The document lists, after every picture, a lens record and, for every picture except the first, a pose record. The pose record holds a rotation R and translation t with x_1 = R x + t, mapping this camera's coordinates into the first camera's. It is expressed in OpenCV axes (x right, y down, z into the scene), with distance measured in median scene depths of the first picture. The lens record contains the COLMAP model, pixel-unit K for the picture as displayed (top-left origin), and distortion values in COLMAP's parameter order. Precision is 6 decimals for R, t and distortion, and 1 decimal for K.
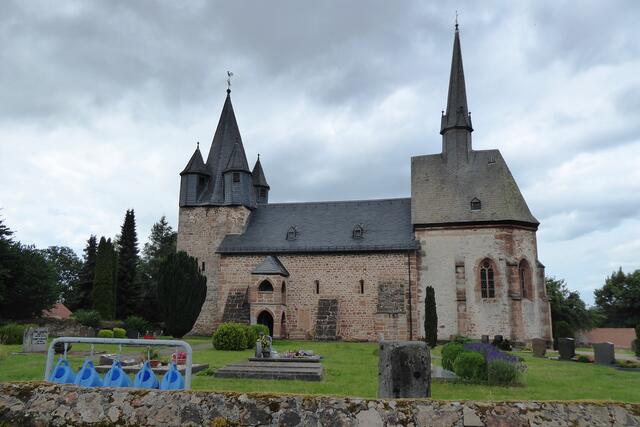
lens RADIAL K [[476.7, 0, 308.6], [0, 476.7, 231.6], [0, 0, 1]] dist [-0.011567, -0.003187]
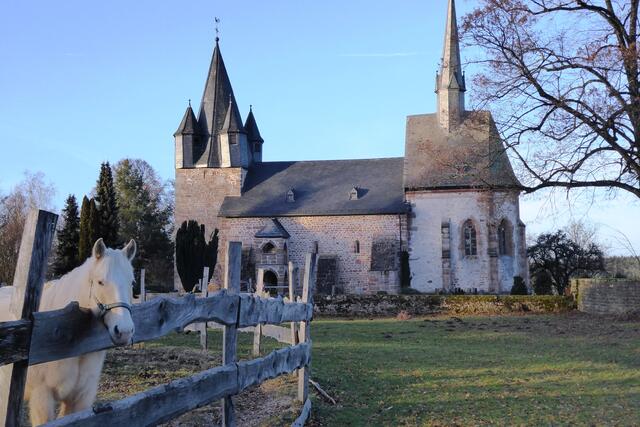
lens RADIAL K [[791.3, 0, 321.9], [0, 791.3, 183.3], [0, 0, 1]] dist [0.150157, -0.008049]
pose [[0.999185, -0.020522, 0.034762, -0.029508], [0.018033, 0.997352, 0.070455, -0.158224], [-0.036115, -0.069771, 0.996909, -0.794352]]
